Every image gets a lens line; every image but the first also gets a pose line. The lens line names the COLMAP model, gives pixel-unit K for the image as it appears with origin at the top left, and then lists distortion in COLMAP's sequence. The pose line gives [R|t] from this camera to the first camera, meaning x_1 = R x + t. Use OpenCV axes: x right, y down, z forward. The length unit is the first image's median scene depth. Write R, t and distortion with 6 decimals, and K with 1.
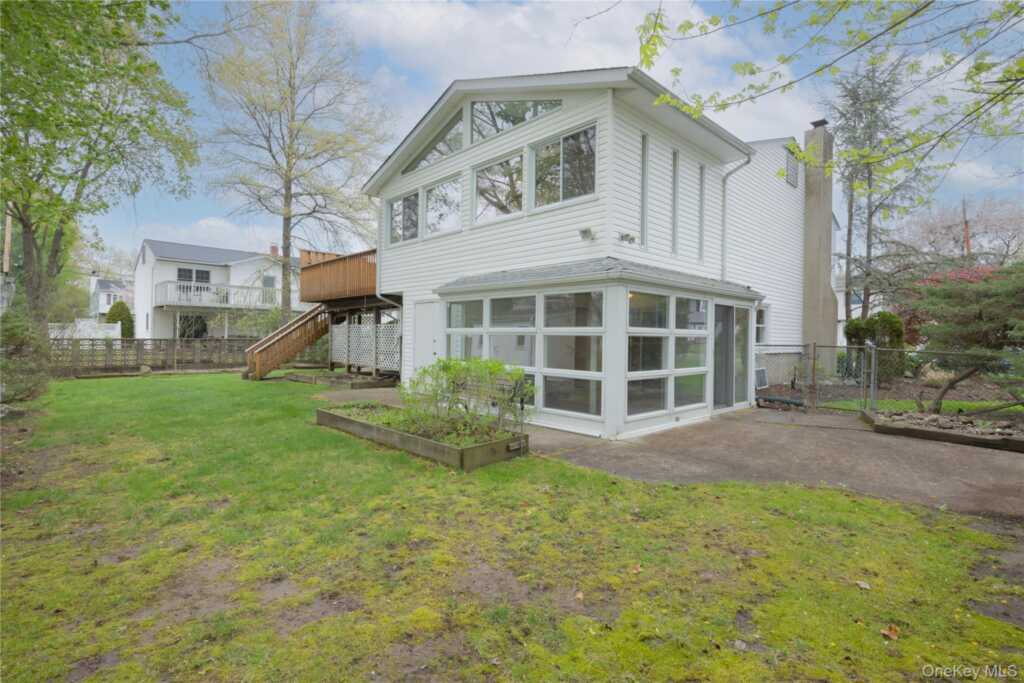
lens RADIAL K [[492.8, 0, 512.0], [0, 492.8, 341.5], [0, 0, 1]] dist [0.000517, 0.000092]
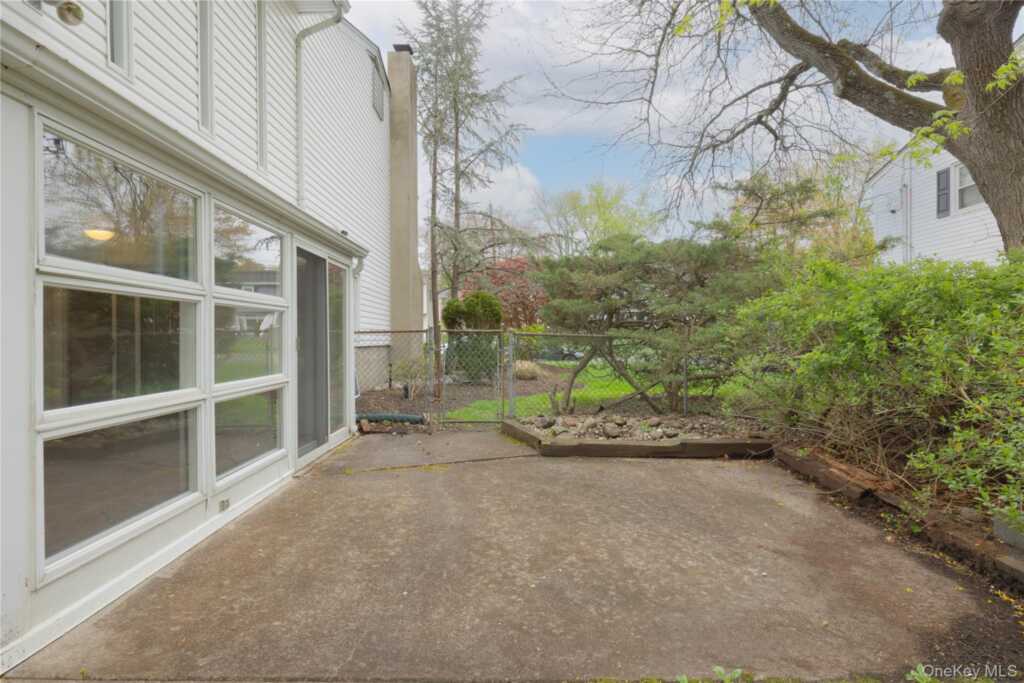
lens RADIAL K [[560.9, 0, 512.0], [0, 560.9, 341.5], [0, 0, 1]] dist [0.000135, 0.000194]
pose [[0.682516, -0.020594, 0.730581, 0.130739], [0.017850, 0.999774, 0.011506, 0.016099], [-0.730653, 0.005188, 0.682730, 0.413262]]
